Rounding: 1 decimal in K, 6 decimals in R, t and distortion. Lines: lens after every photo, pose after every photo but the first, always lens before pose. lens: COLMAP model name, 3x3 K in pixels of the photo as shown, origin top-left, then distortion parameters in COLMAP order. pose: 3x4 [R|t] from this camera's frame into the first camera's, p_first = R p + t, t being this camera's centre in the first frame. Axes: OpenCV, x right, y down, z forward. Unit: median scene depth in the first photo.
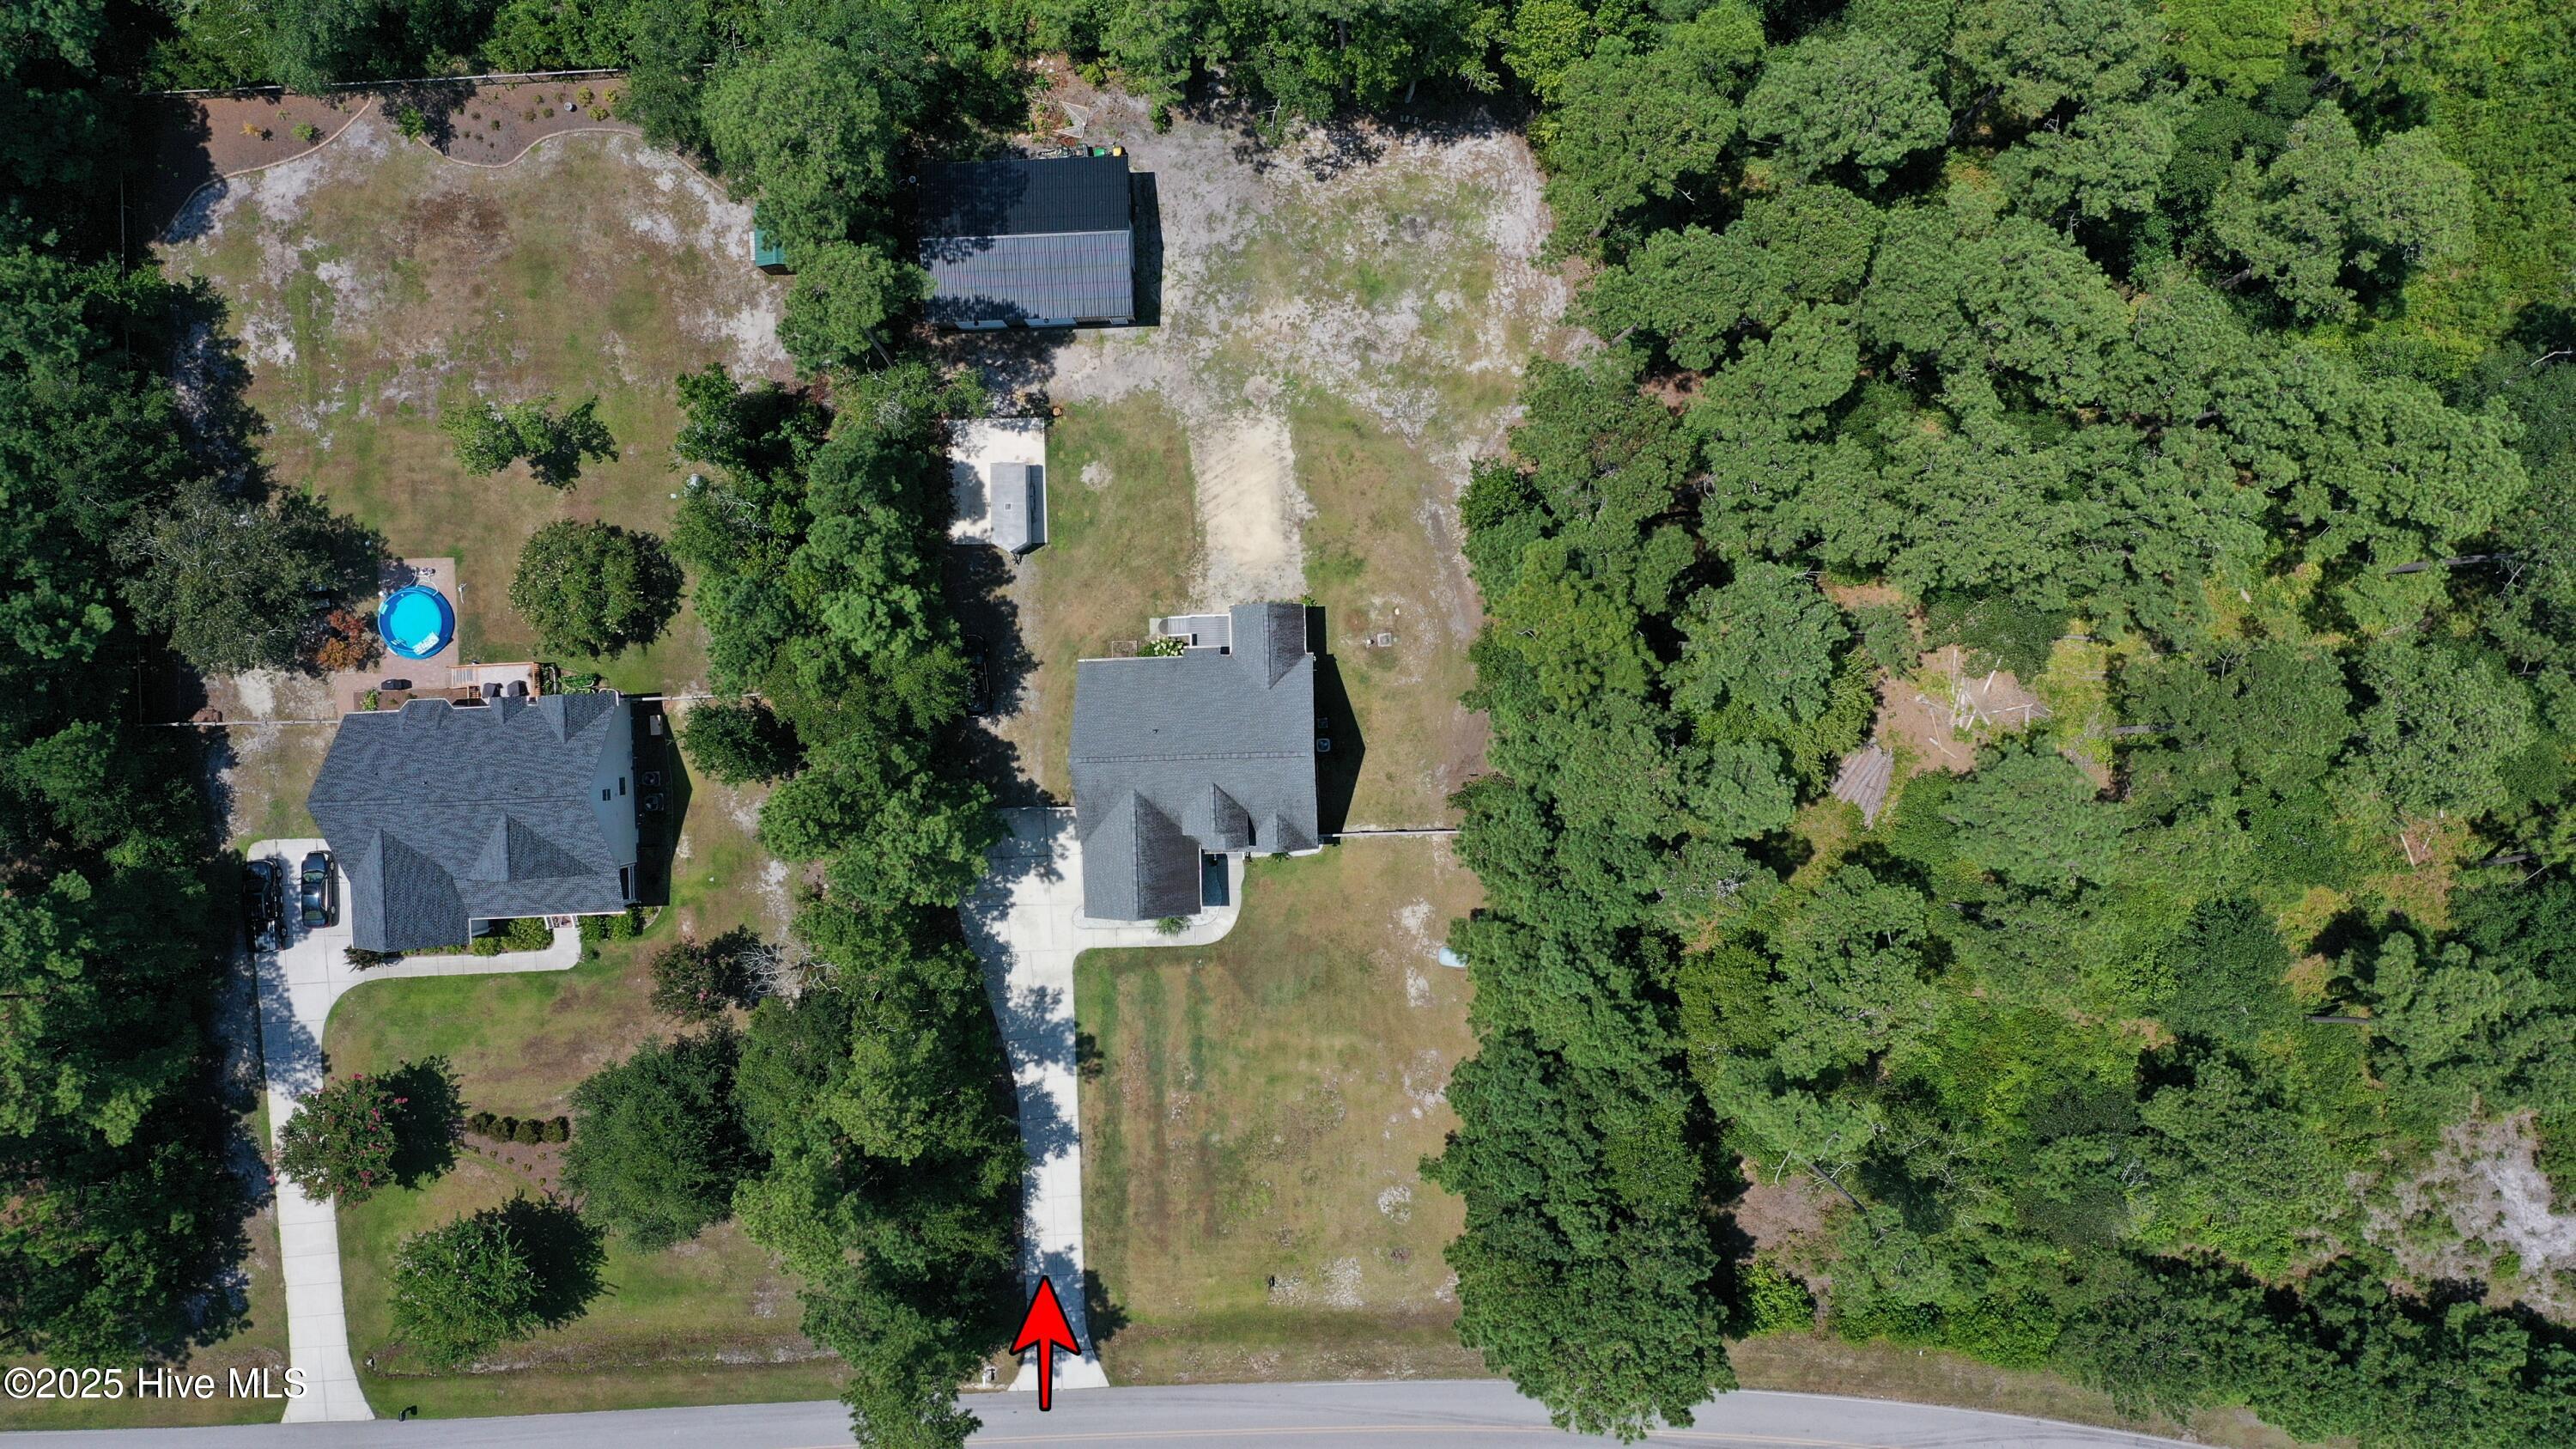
lens RADIAL K [[2117.3, 0, 1284.1], [0, 2117.3, 711.5], [0, 0, 1]] dist [0.044347, 0.000571]
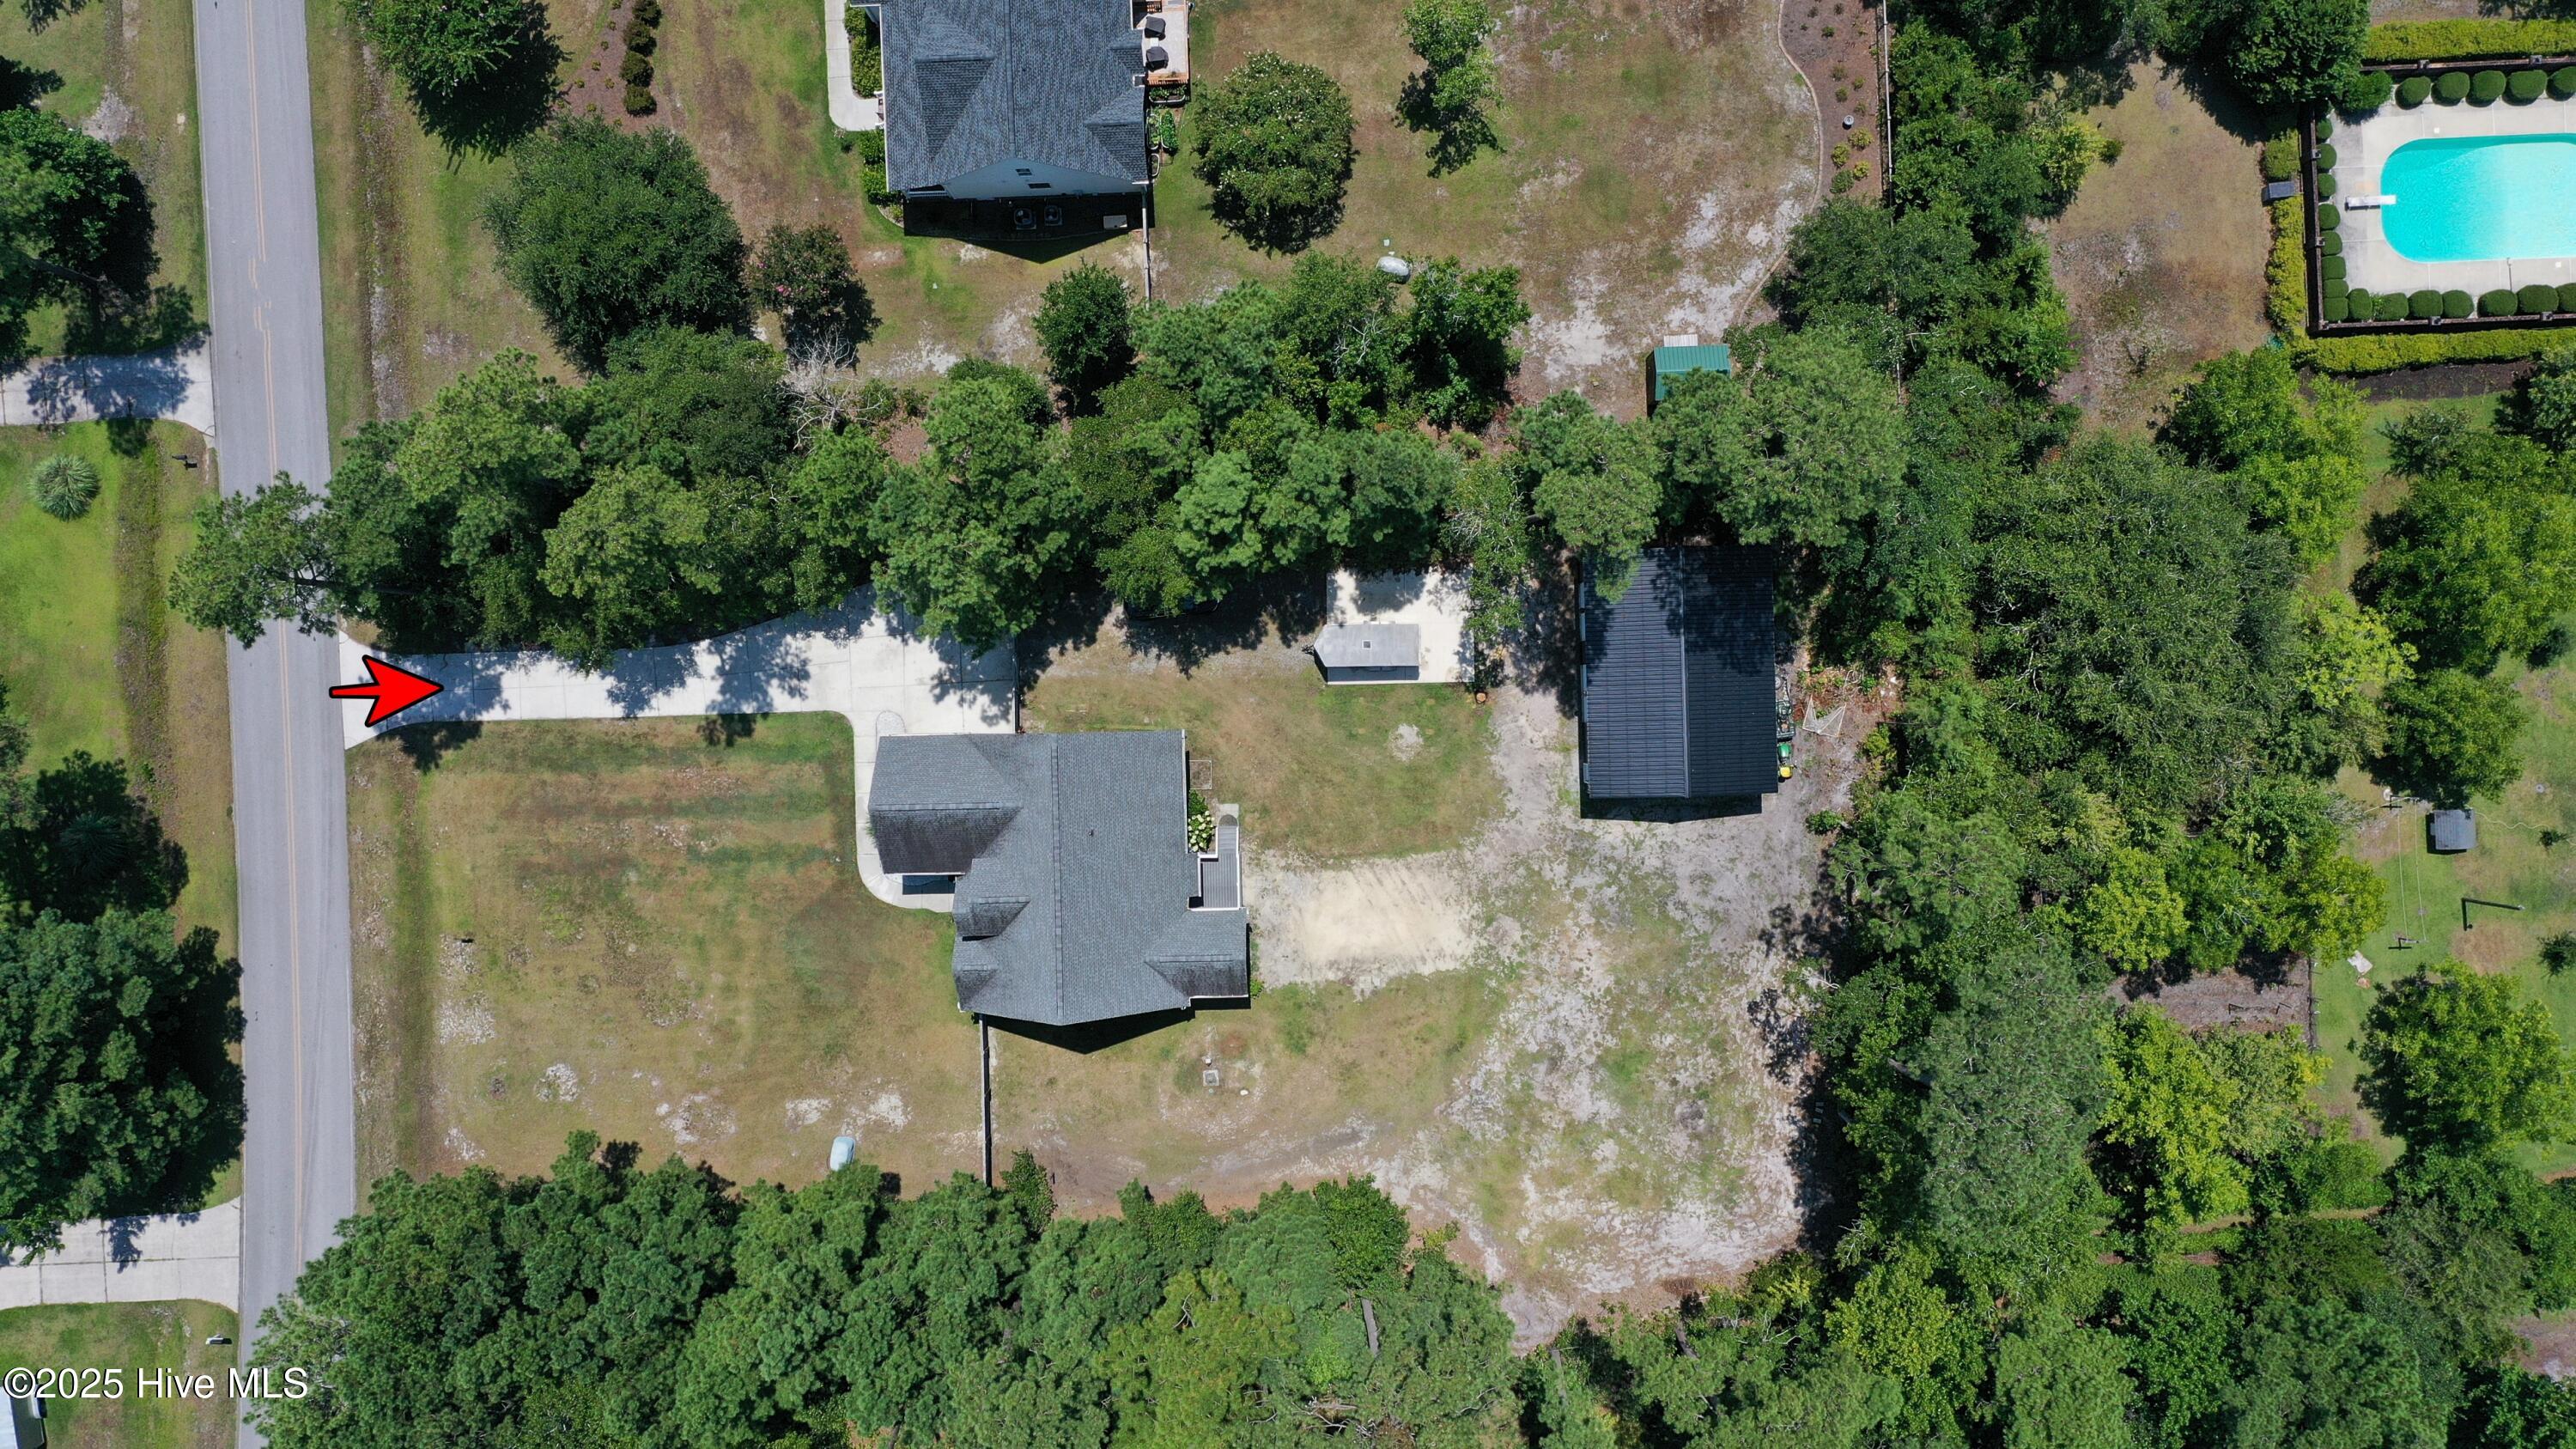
lens RADIAL K [[2117.3, 0, 1284.1], [0, 2117.3, 711.5], [0, 0, 1]] dist [0.044347, 0.000571]
pose [[-0.005928, 0.999160, 0.040540, -0.135641], [-0.999840, -0.006608, 0.016638, -0.076407], [0.016892, -0.040435, 0.999039, 0.147475]]
